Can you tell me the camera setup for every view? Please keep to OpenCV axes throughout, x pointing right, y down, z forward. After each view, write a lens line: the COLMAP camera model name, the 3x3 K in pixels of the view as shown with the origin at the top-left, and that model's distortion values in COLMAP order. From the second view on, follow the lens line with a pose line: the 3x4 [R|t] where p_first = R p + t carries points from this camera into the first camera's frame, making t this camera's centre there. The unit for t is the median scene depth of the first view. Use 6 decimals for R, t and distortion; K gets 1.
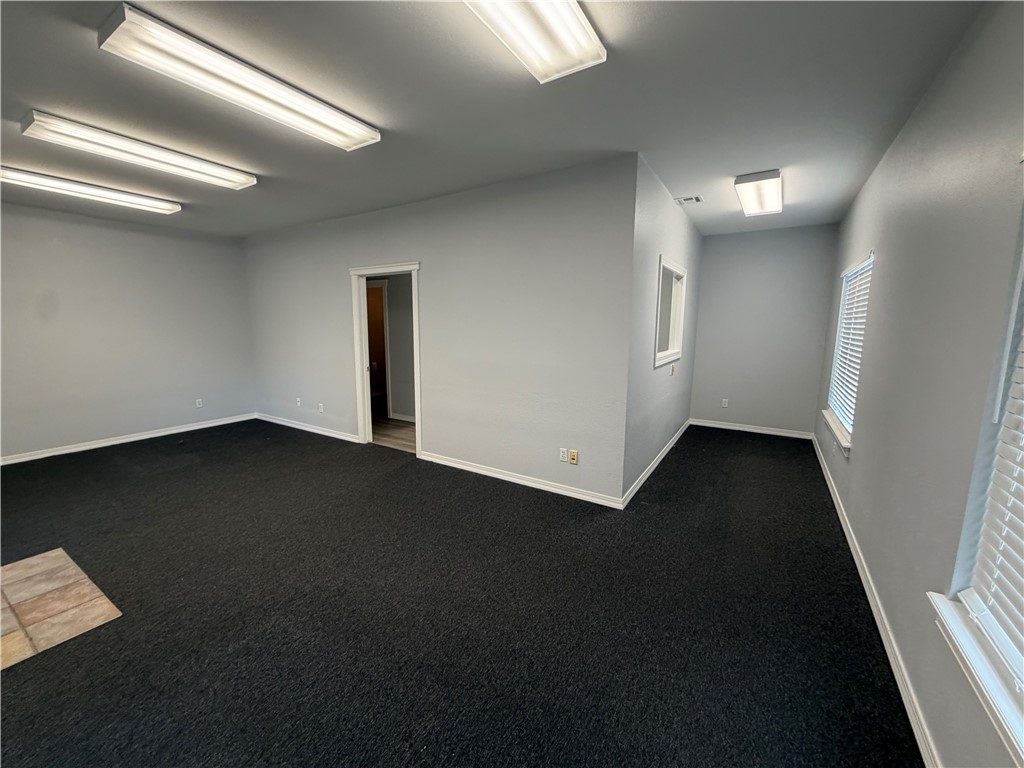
lens RADIAL K [[408.7, 0, 512.0], [0, 408.7, 384.0], [0, 0, 1]] dist [0.000343, 0.000238]
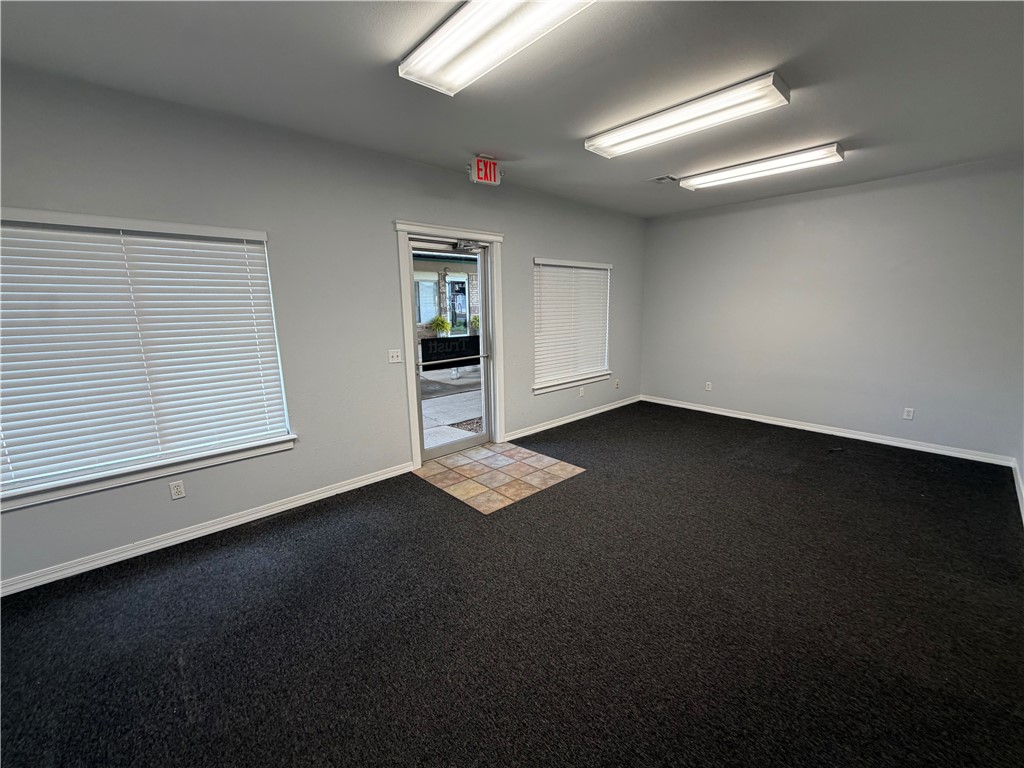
lens RADIAL K [[408.7, 0, 512.0], [0, 408.7, 384.0], [0, 0, 1]] dist [0.000343, 0.000238]
pose [[-0.272917, 0.186630, -0.943761, 0.219880], [-0.130983, 0.964659, 0.228641, -0.166041], [0.953079, 0.186017, -0.238827, 1.067105]]
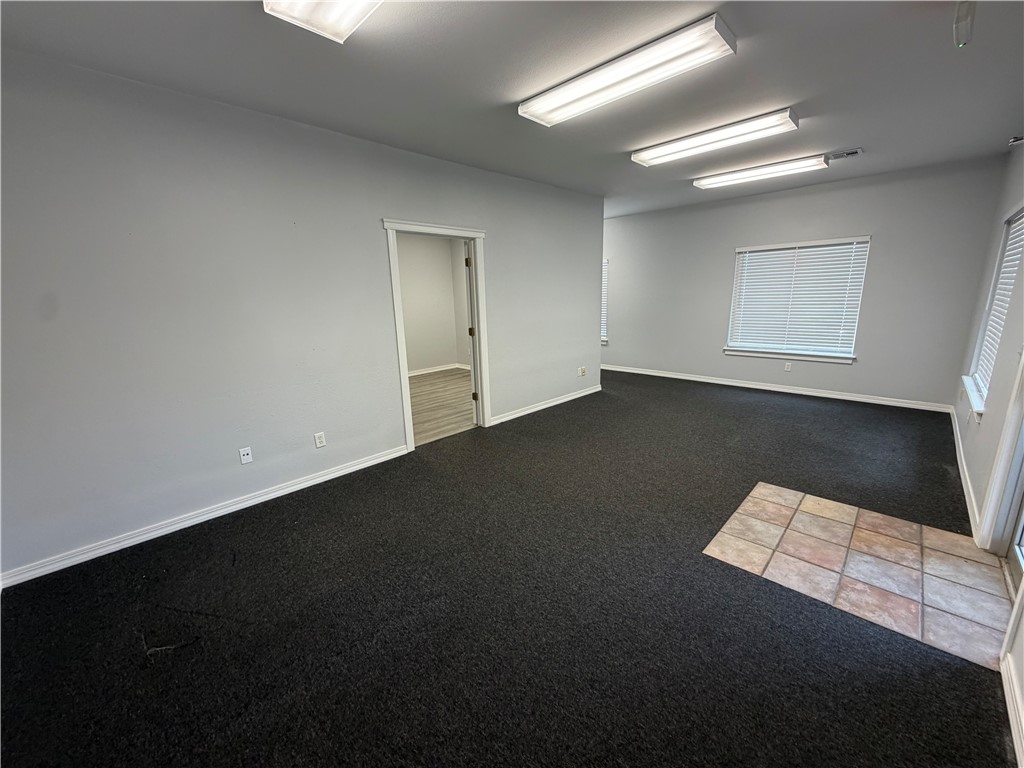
lens RADIAL K [[408.7, 0, 512.0], [0, 408.7, 384.0], [0, 0, 1]] dist [0.000343, 0.000238]
pose [[0.212528, -0.223997, 0.951135, -1.980856], [0.174399, 0.966438, 0.188632, -0.176388], [-0.961466, 0.125788, 0.244460, 1.163562]]
